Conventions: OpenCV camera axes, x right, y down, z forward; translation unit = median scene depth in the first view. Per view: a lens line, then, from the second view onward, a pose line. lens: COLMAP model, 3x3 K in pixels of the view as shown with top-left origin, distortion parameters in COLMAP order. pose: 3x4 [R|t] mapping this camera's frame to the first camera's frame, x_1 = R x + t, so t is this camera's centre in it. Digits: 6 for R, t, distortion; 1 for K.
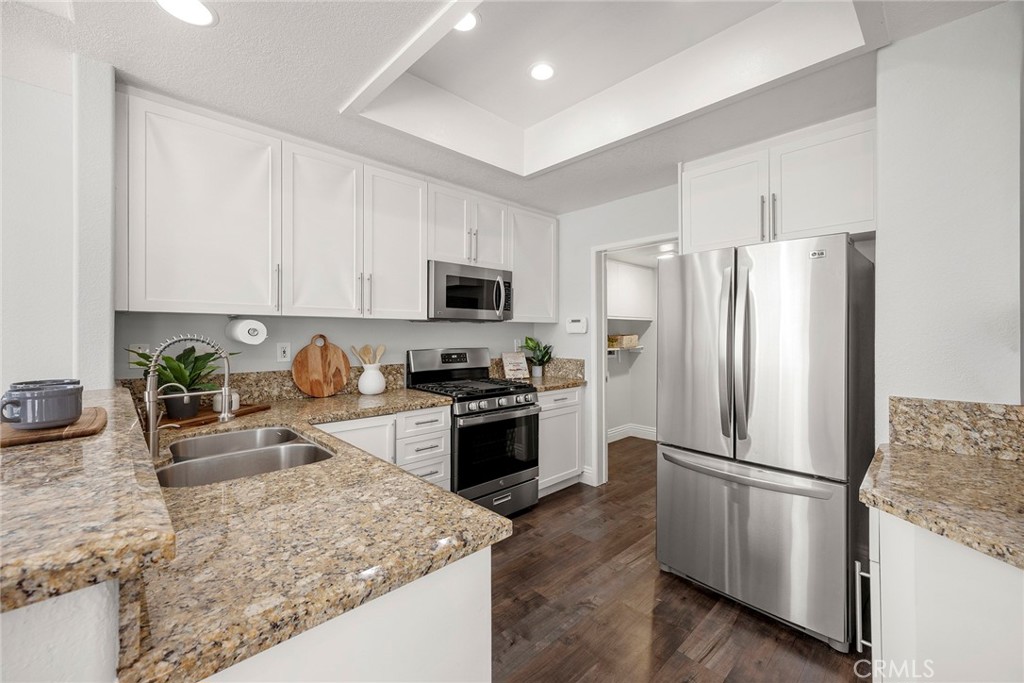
lens RADIAL K [[407.5, 0, 510.0], [0, 407.5, 335.5], [0, 0, 1]] dist [0.003923, 0.000080]
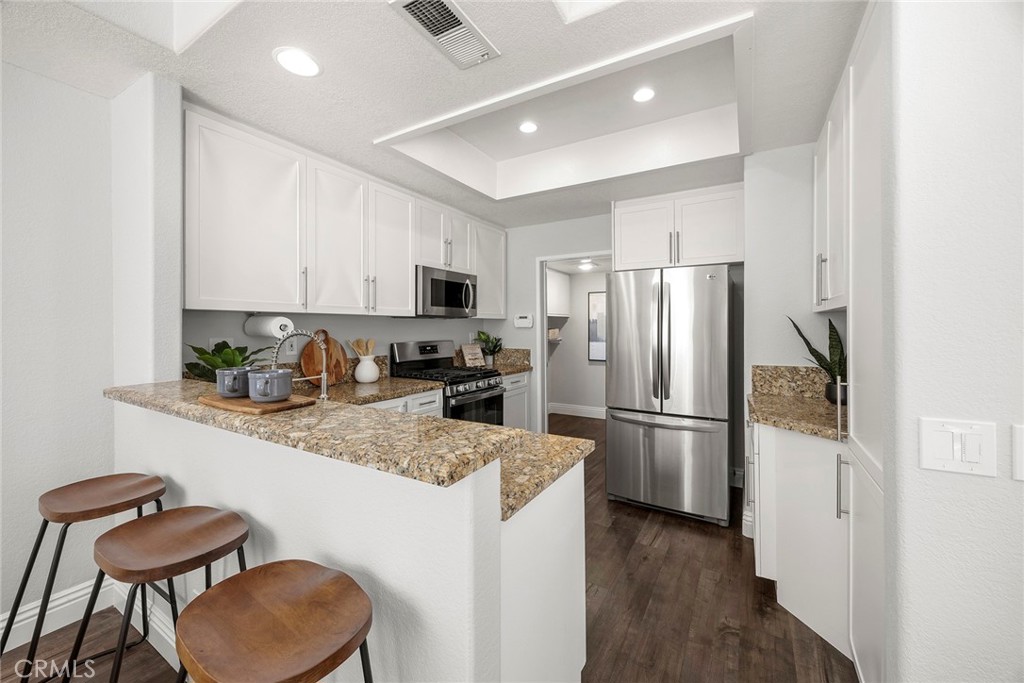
lens RADIAL K [[395.8, 0, 507.0], [0, 395.8, 330.5], [0, 0, 1]] dist [-0.001478, -0.000052]
pose [[0.962071, -0.005539, 0.272742, -0.267008], [0.004800, 0.999983, 0.003379, -0.001603], [-0.272756, -0.001942, 0.962081, -0.157489]]
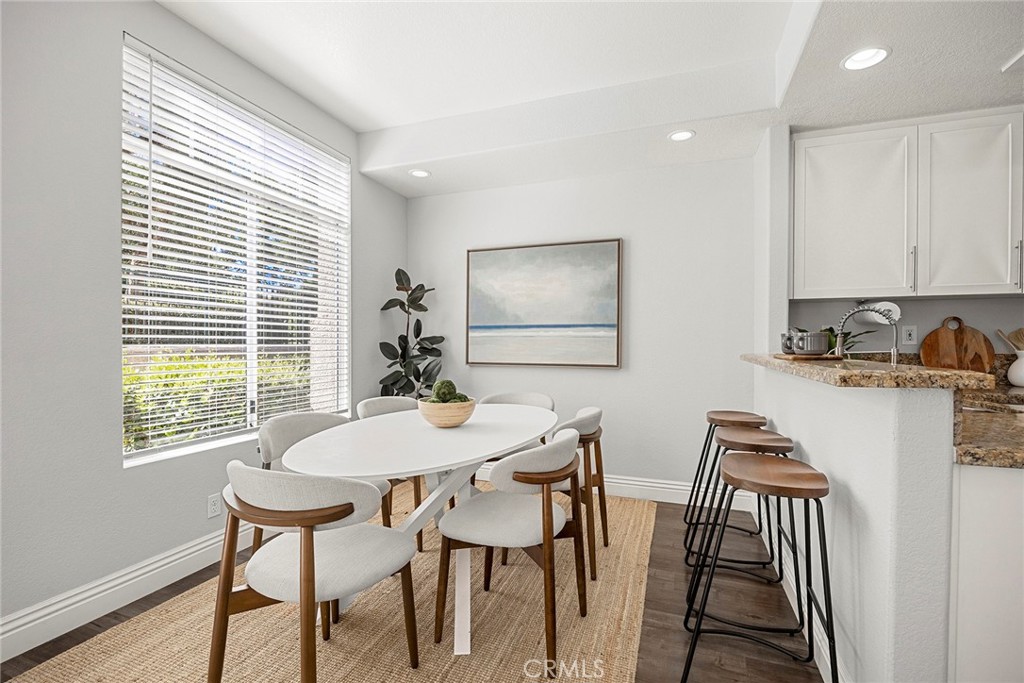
lens RADIAL K [[462.5, 0, 512.4], [0, 462.5, 350.3], [0, 0, 1]] dist [-0.004041, -0.000975]
pose [[0.457482, 0.014356, -0.889103, 0.006027], [-0.008796, 0.999894, 0.011618, 0.067904], [0.889175, 0.002506, 0.457560, -0.354698]]
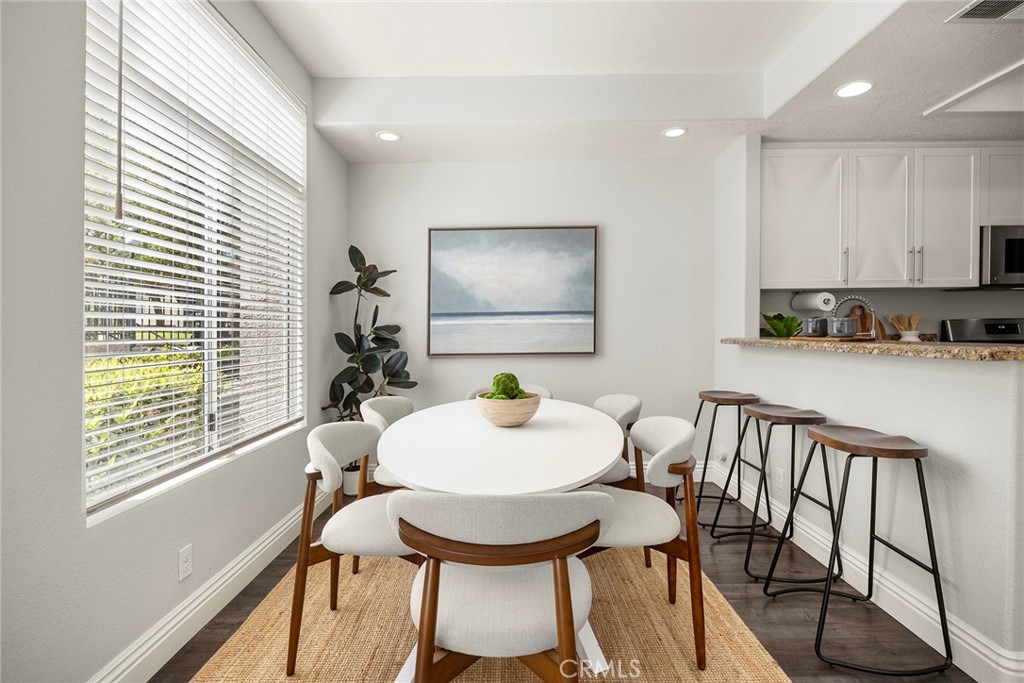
lens RADIAL K [[473.0, 0, 512.0], [0, 473.0, 341.5], [0, 0, 1]] dist [-0.012318, 0.000408]
pose [[0.732863, 0.006611, -0.680345, -0.268855], [0.007577, 0.999811, 0.017878, 0.066906], [0.680335, -0.018257, 0.732674, -0.628246]]
